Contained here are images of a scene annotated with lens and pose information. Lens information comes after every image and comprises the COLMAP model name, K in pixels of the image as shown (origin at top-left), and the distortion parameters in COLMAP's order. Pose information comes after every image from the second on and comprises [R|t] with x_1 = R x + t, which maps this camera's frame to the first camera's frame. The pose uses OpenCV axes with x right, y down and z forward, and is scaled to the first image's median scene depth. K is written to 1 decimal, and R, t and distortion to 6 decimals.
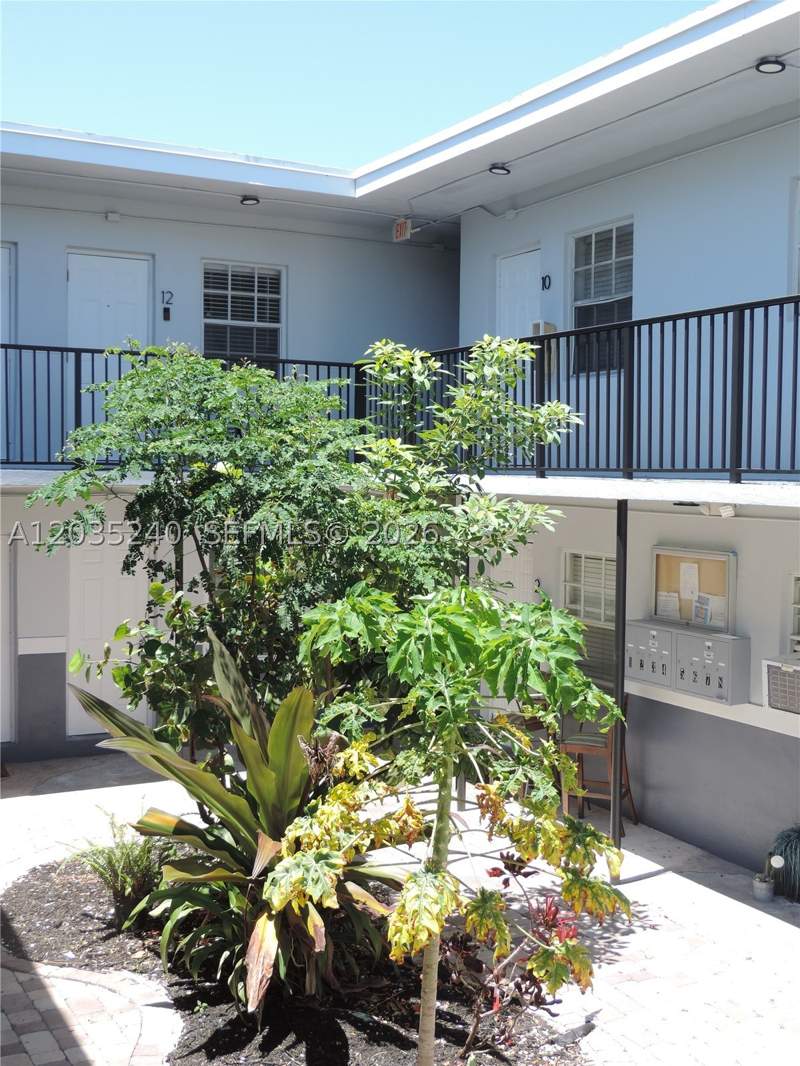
lens RADIAL K [[1245.8, 0, 400.0], [0, 1245.8, 533.0], [0, 0, 1]] dist [-0.061180, 0.009071]
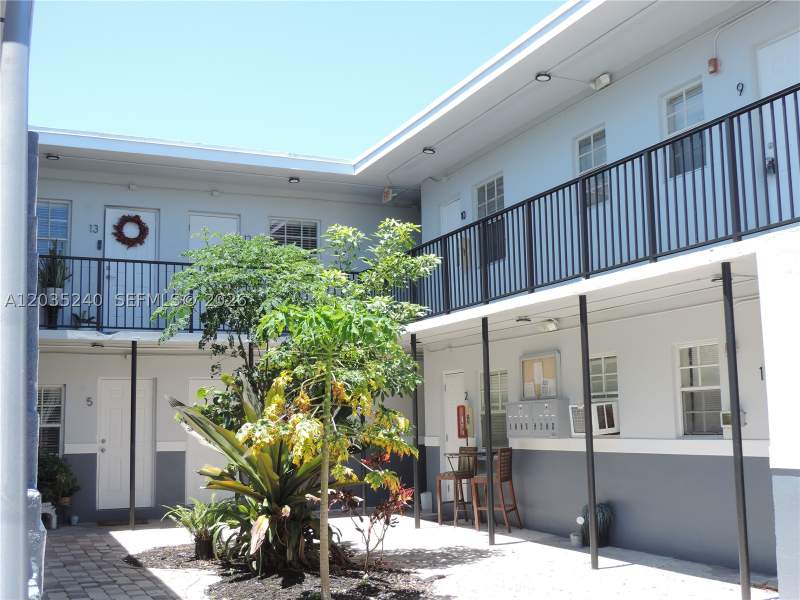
lens RADIAL K [[935.0, 0, 400.0], [0, 935.0, 300.0], [0, 0, 1]] dist [-0.061180, 0.009071]
pose [[0.996658, -0.039457, -0.071530, 0.139329], [0.025887, 0.983039, -0.181558, 0.166837], [0.077481, 0.179100, 0.980775, -0.282167]]
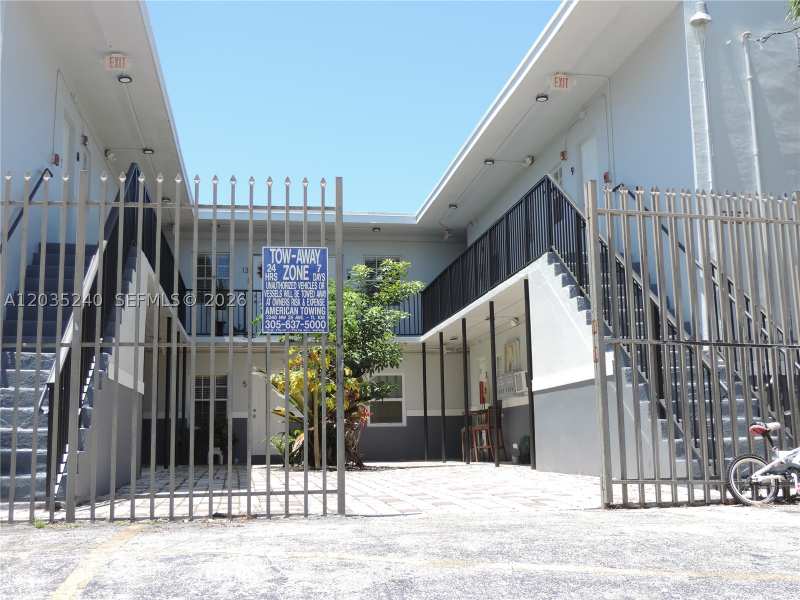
lens RADIAL K [[935.0, 0, 400.0], [0, 935.0, 300.0], [0, 0, 1]] dist [-0.061180, 0.009071]
pose [[0.945756, -0.076747, -0.315683, 0.629275], [0.009760, 0.977970, -0.208518, 0.324555], [0.324731, 0.194127, 0.925670, -0.857877]]
